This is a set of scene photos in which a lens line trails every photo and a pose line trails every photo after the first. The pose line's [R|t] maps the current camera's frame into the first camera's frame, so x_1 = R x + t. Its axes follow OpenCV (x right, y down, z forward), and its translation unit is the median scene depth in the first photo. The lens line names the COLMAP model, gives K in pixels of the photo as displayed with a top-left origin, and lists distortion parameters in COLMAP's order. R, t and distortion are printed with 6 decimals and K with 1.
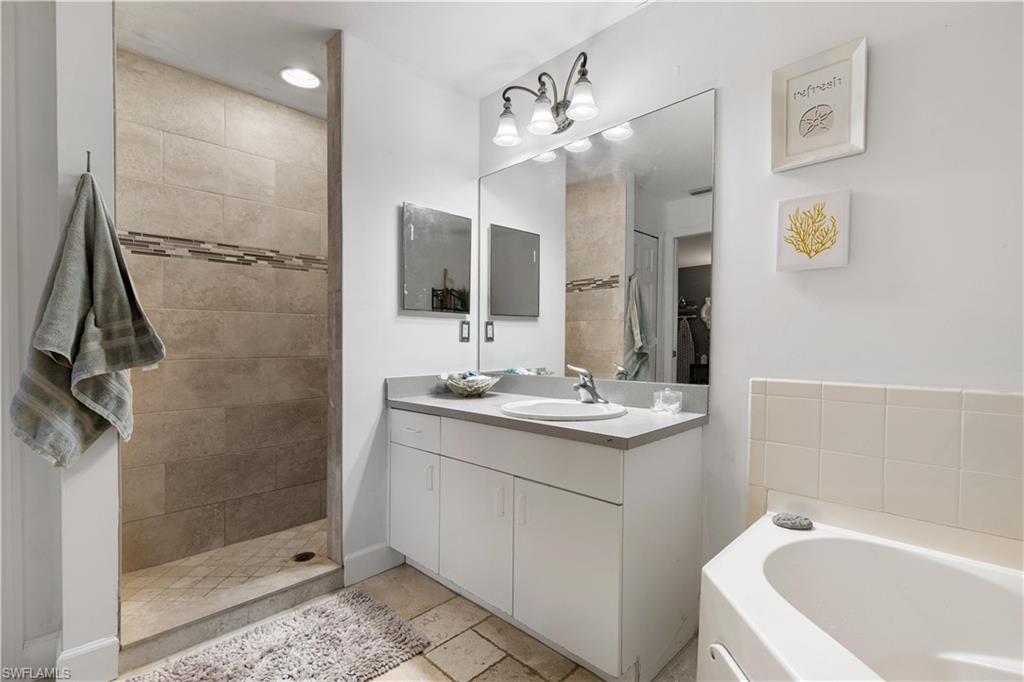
lens RADIAL K [[461.4, 0, 513.4], [0, 461.4, 354.9], [0, 0, 1]] dist [-0.002134, -0.000047]
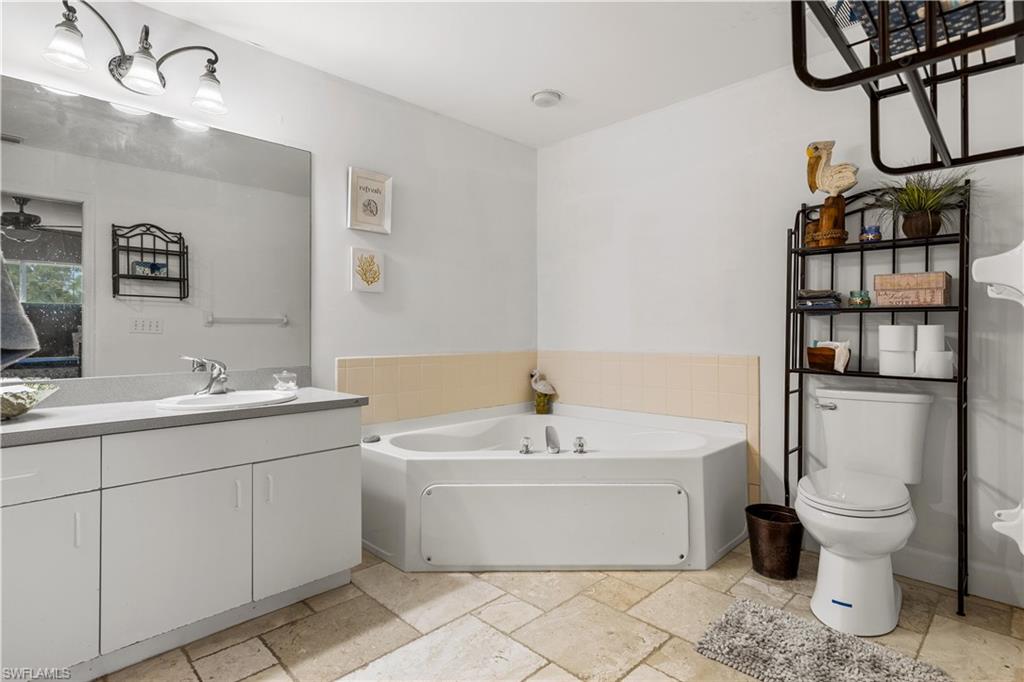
lens RADIAL K [[519.8, 0, 515.3], [0, 519.8, 334.1], [0, 0, 1]] dist [-0.000688, -0.000380]
pose [[-0.000037, -0.004381, 0.999990, -1.294404], [0.026844, 0.999630, 0.004380, -0.019644], [-0.999640, 0.026844, 0.000080, 0.445463]]
